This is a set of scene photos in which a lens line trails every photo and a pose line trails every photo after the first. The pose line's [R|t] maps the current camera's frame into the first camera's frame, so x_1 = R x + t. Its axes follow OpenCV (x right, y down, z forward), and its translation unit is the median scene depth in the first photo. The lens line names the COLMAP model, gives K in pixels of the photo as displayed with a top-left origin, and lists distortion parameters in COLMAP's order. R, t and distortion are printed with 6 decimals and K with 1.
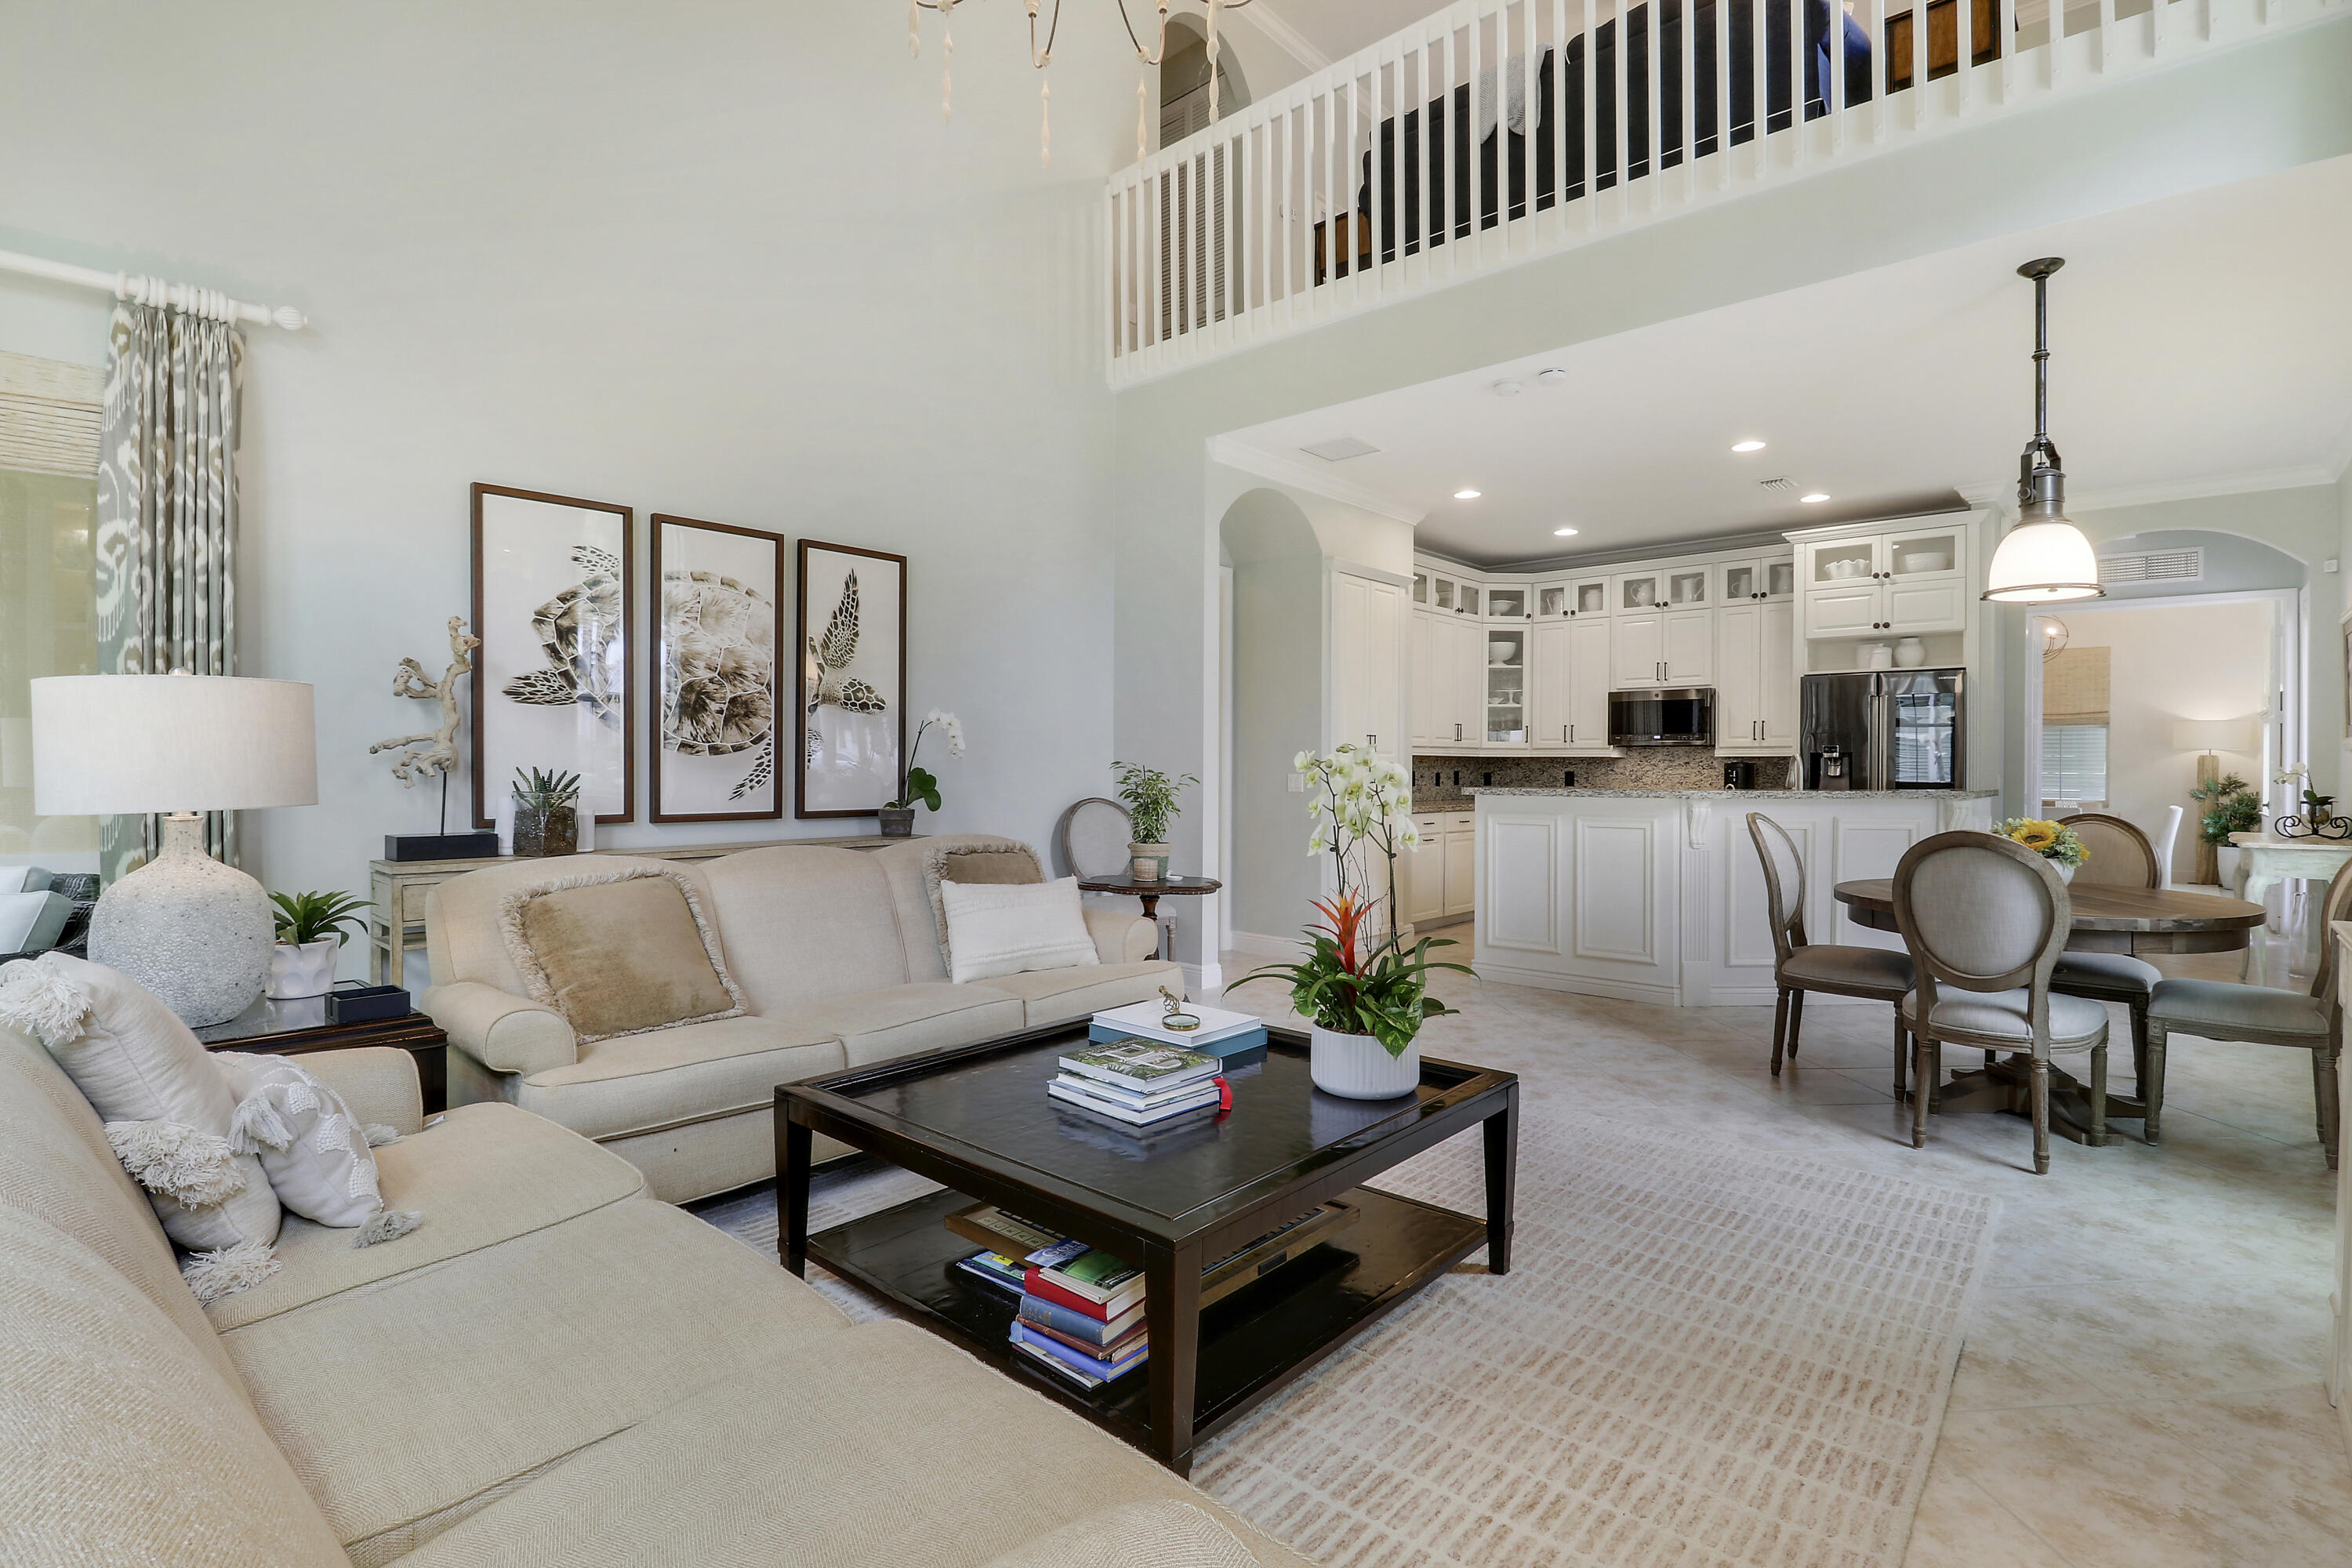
lens RADIAL K [[1106.1, 0, 1166.5], [0, 1106.1, 792.3], [0, 0, 1]] dist [0.007155, -0.008791]
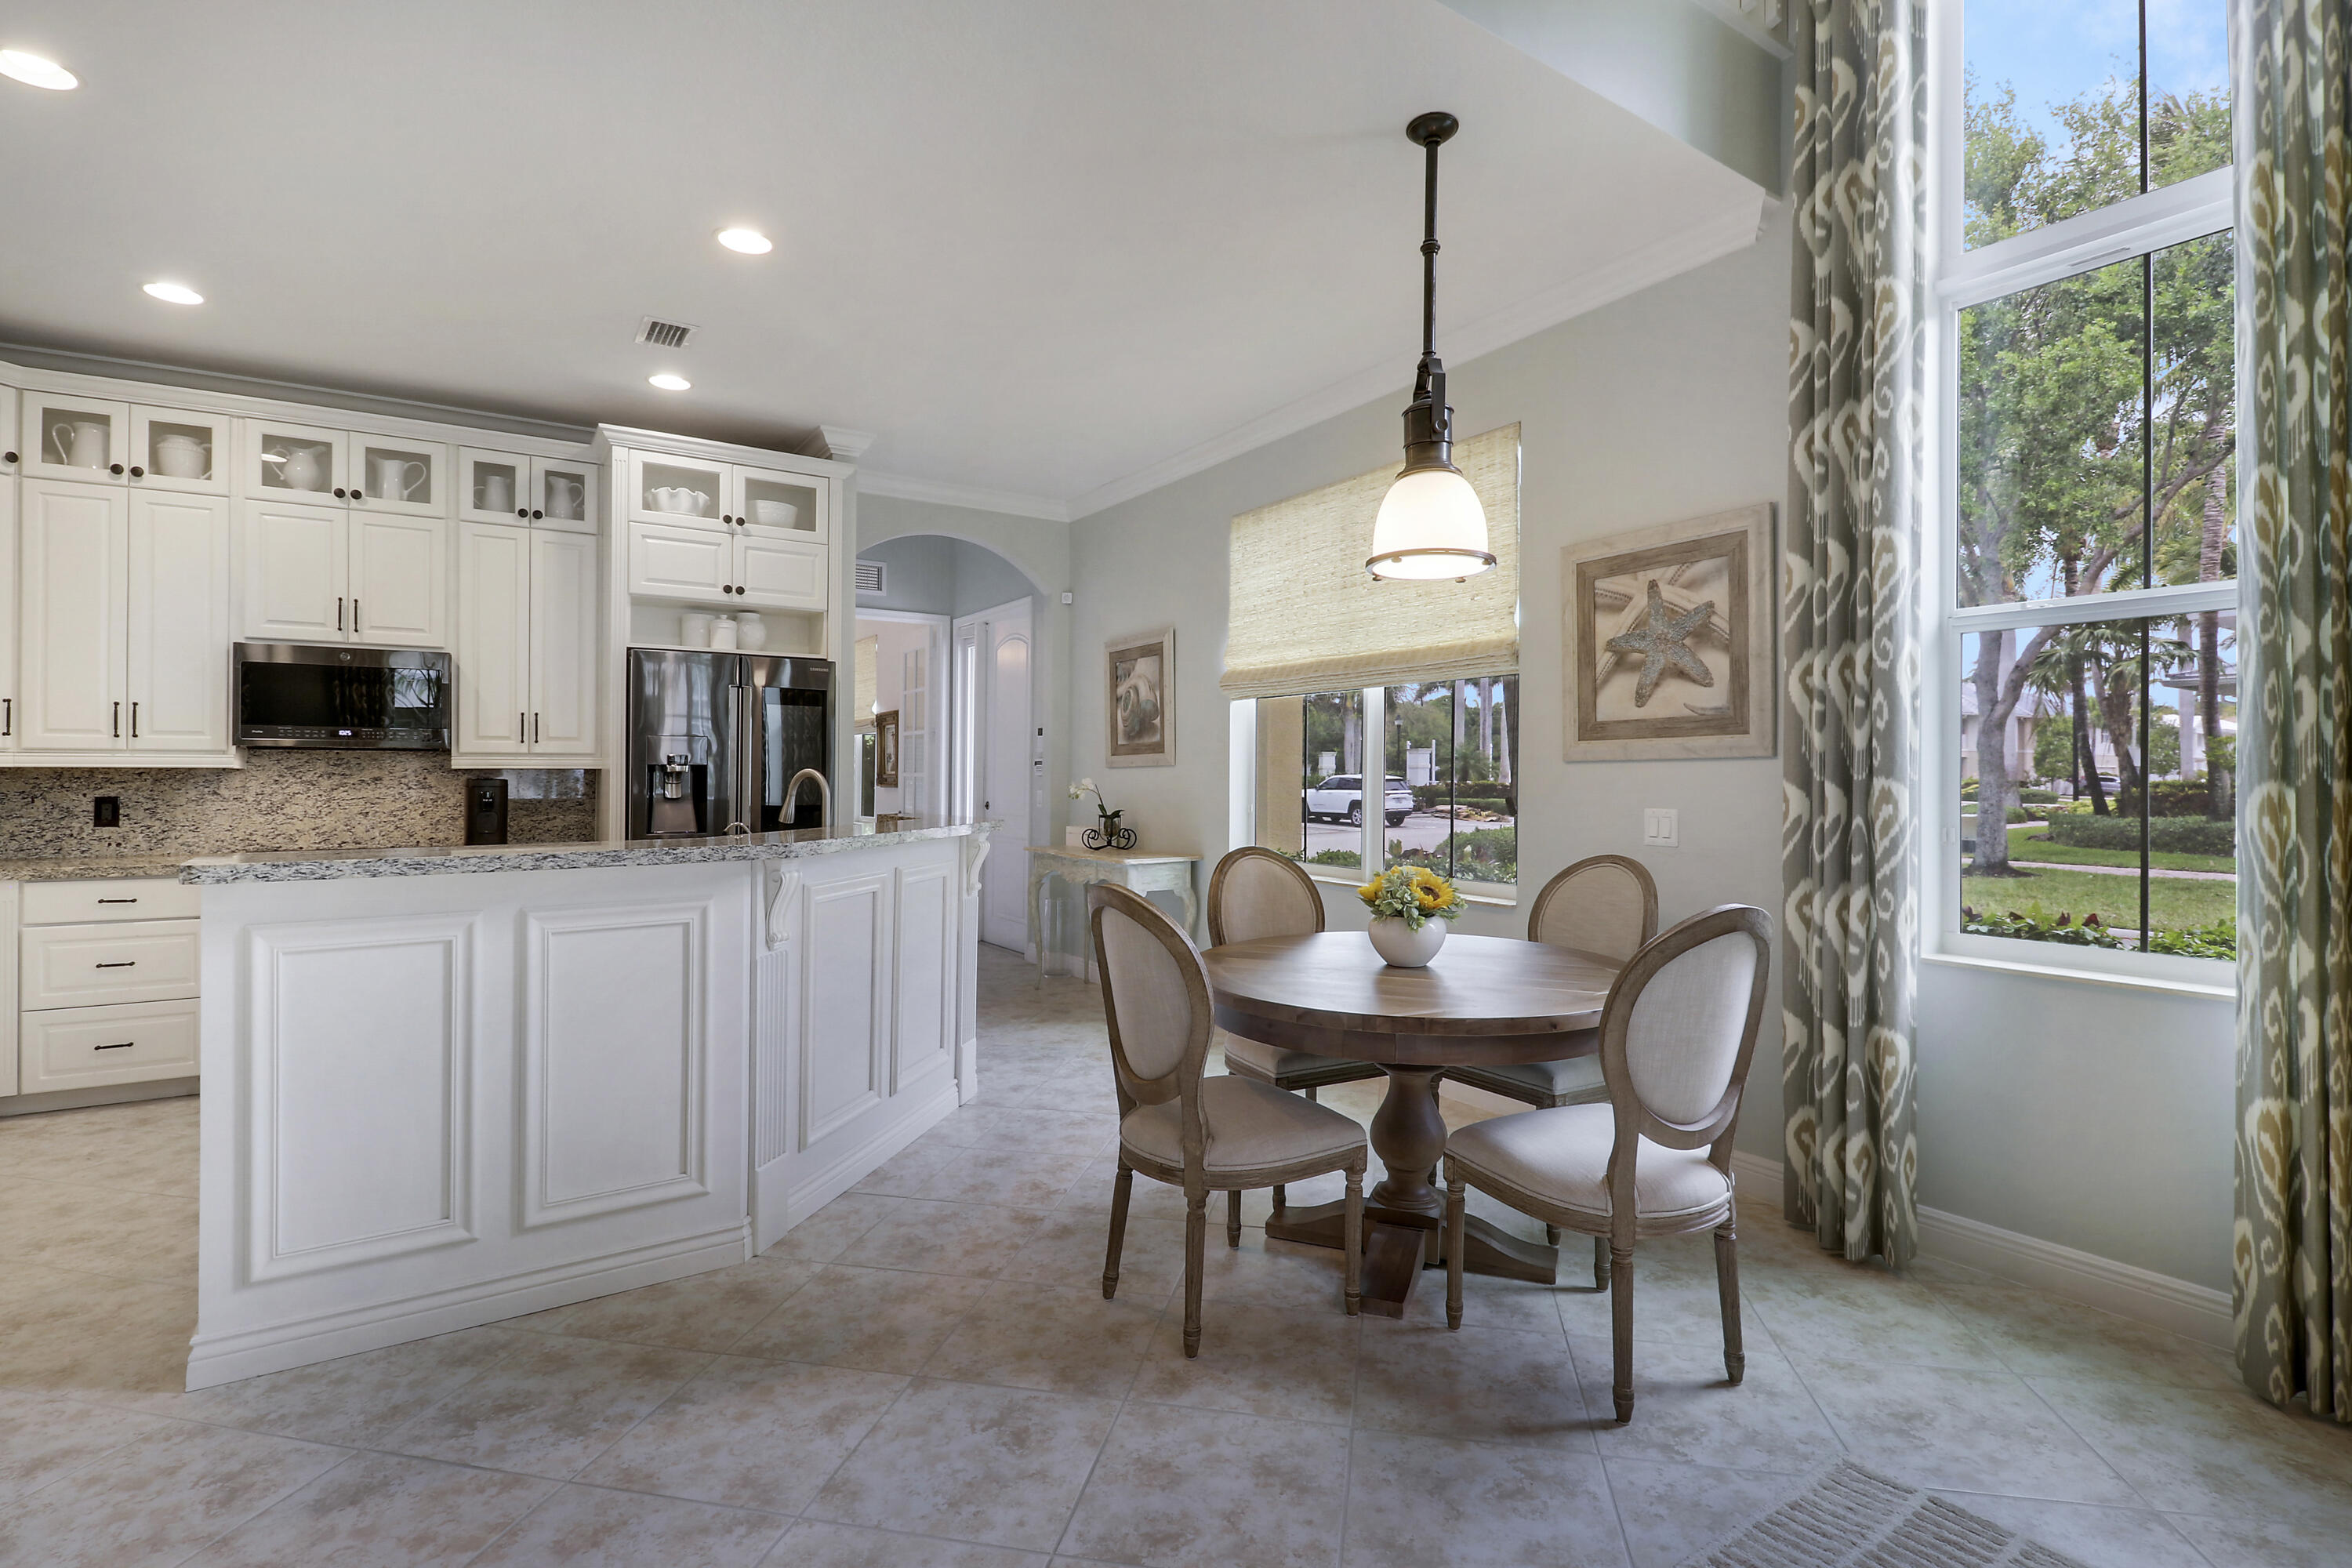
lens RADIAL K [[1106.1, 0, 1195.5], [0, 1106.1, 781.0], [0, 0, 1]] dist [0.007155, -0.008791]
pose [[0.235386, -0.012328, 0.971824, 0.007803], [0.024451, 0.999678, 0.006759, -0.021779], [-0.971594, 0.022171, 0.235611, 0.517922]]
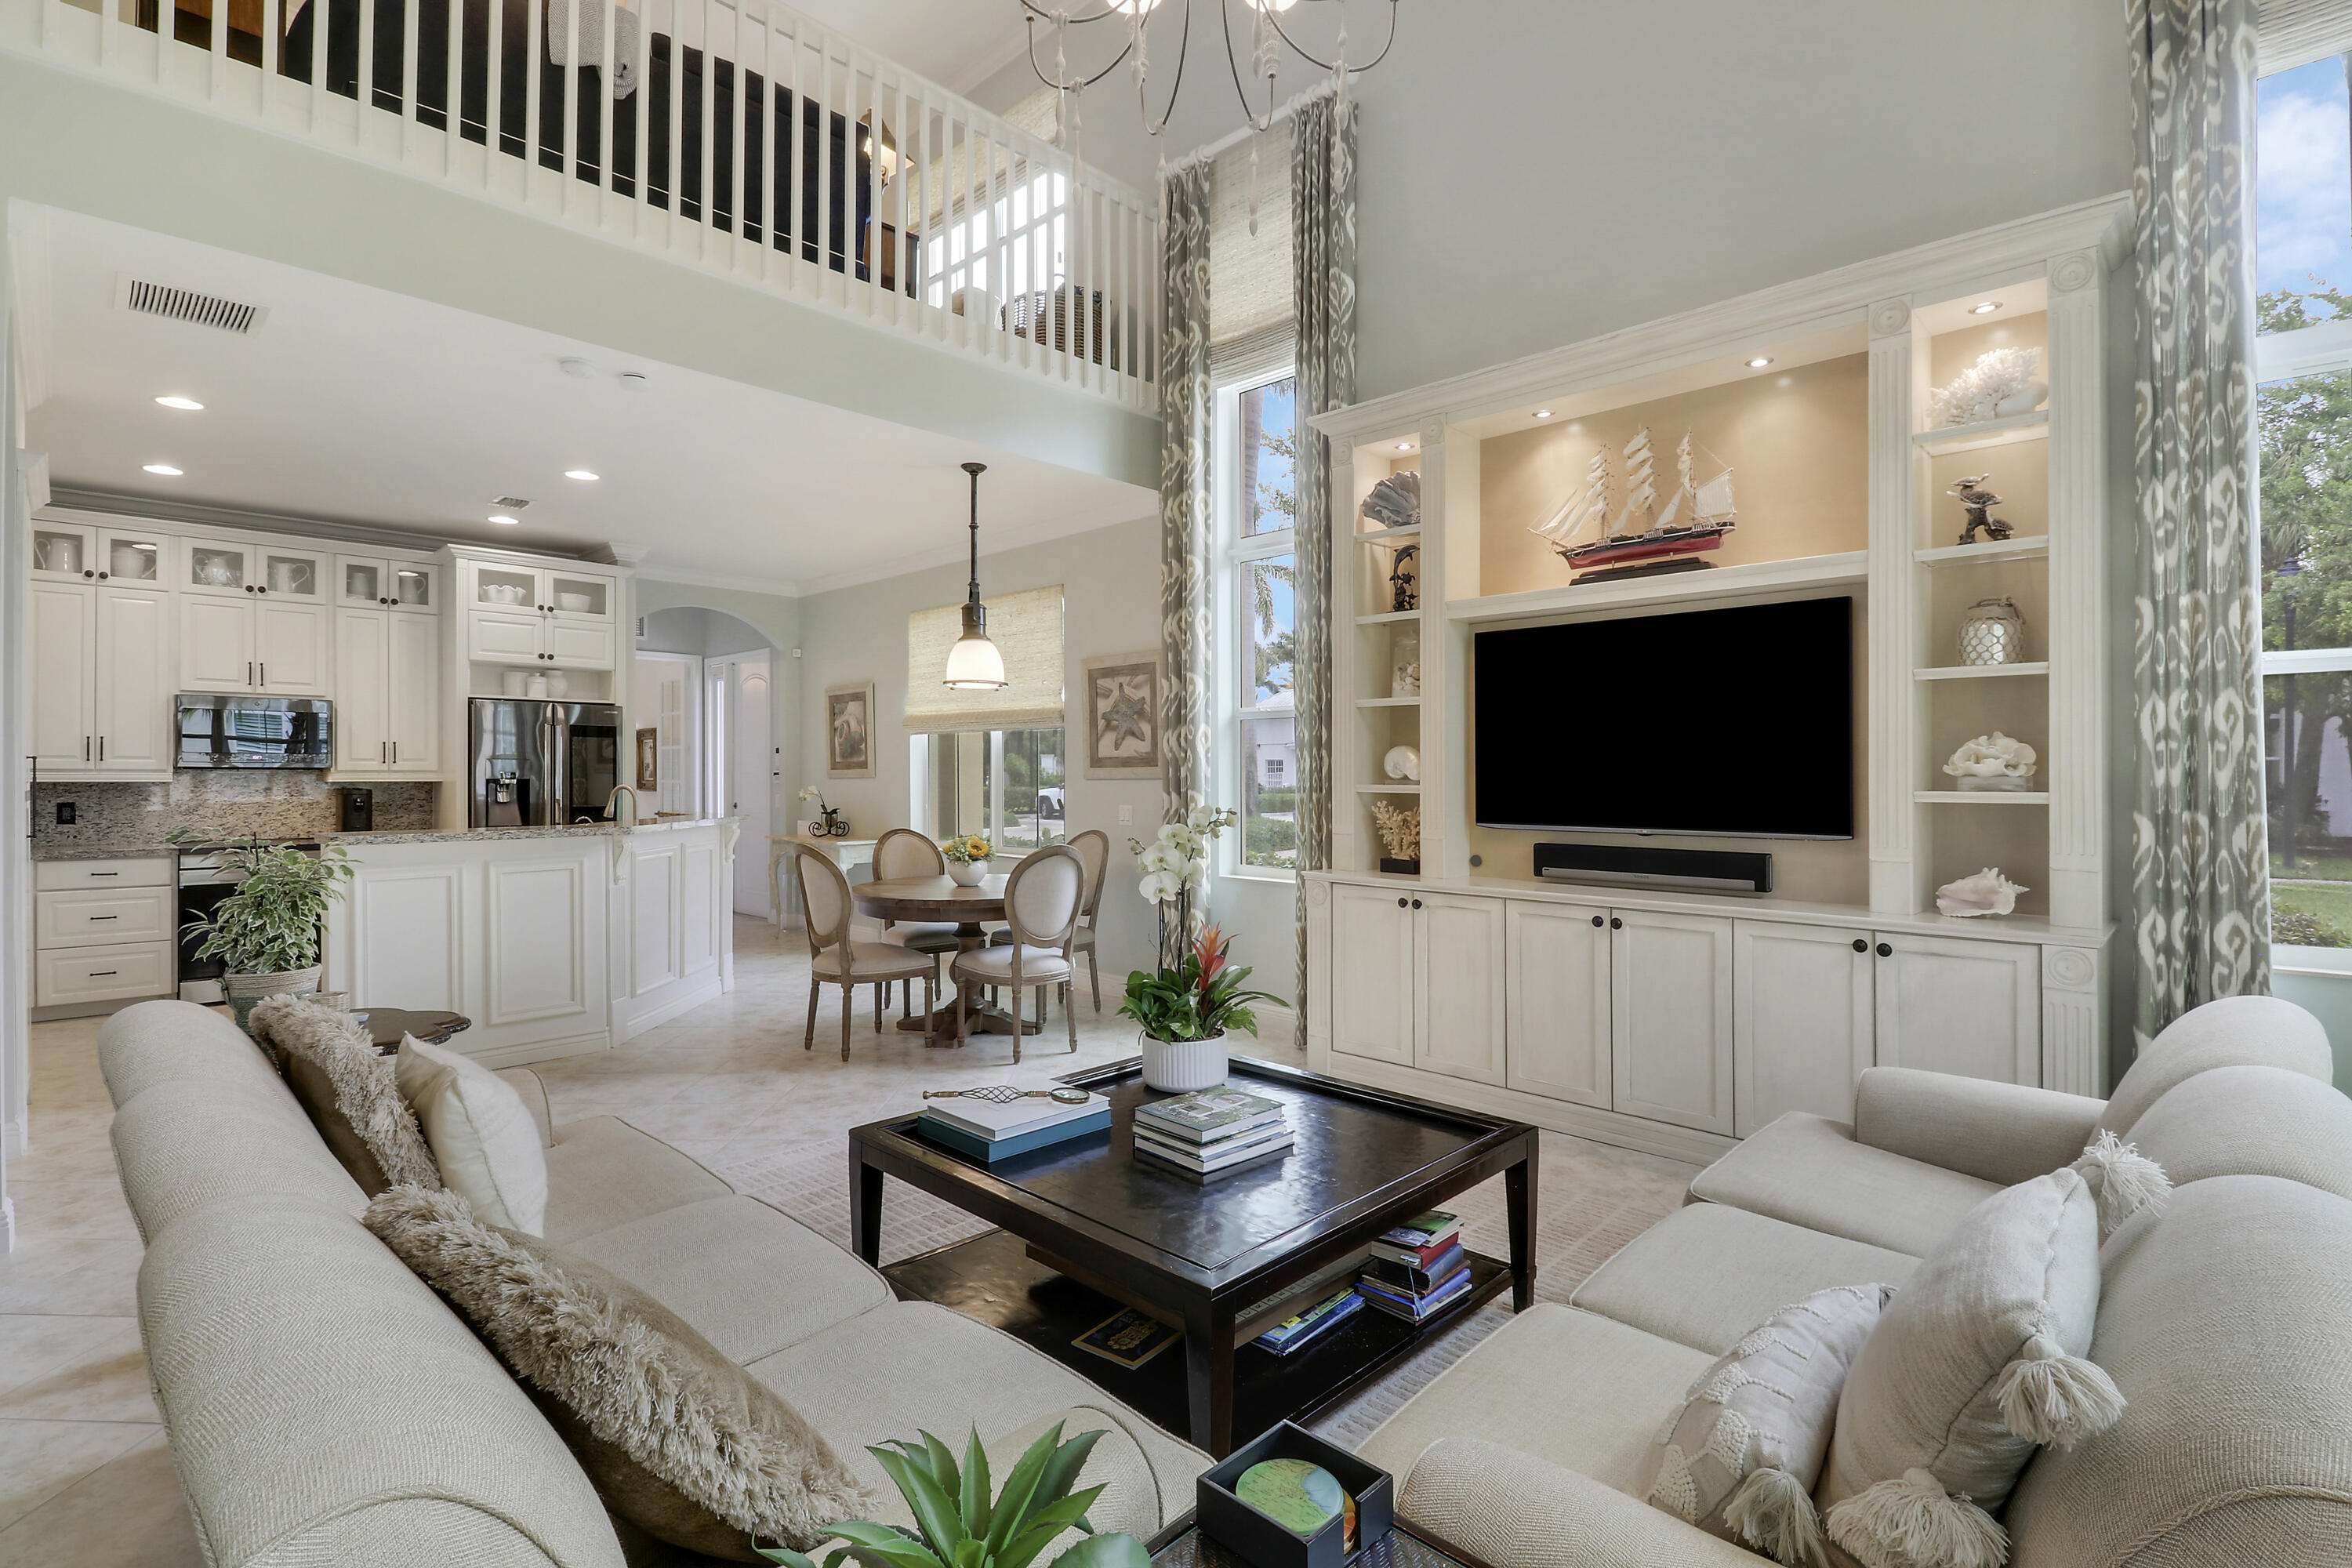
lens RADIAL K [[1106.1, 0, 1212.8], [0, 1106.1, 806.6], [0, 0, 1]] dist [0.007155, -0.008791]
pose [[0.012457, -0.037467, 0.999220, -0.381371], [0.022475, 0.999056, 0.037180, -0.032570], [-0.999670, 0.021994, 0.013287, 0.348824]]
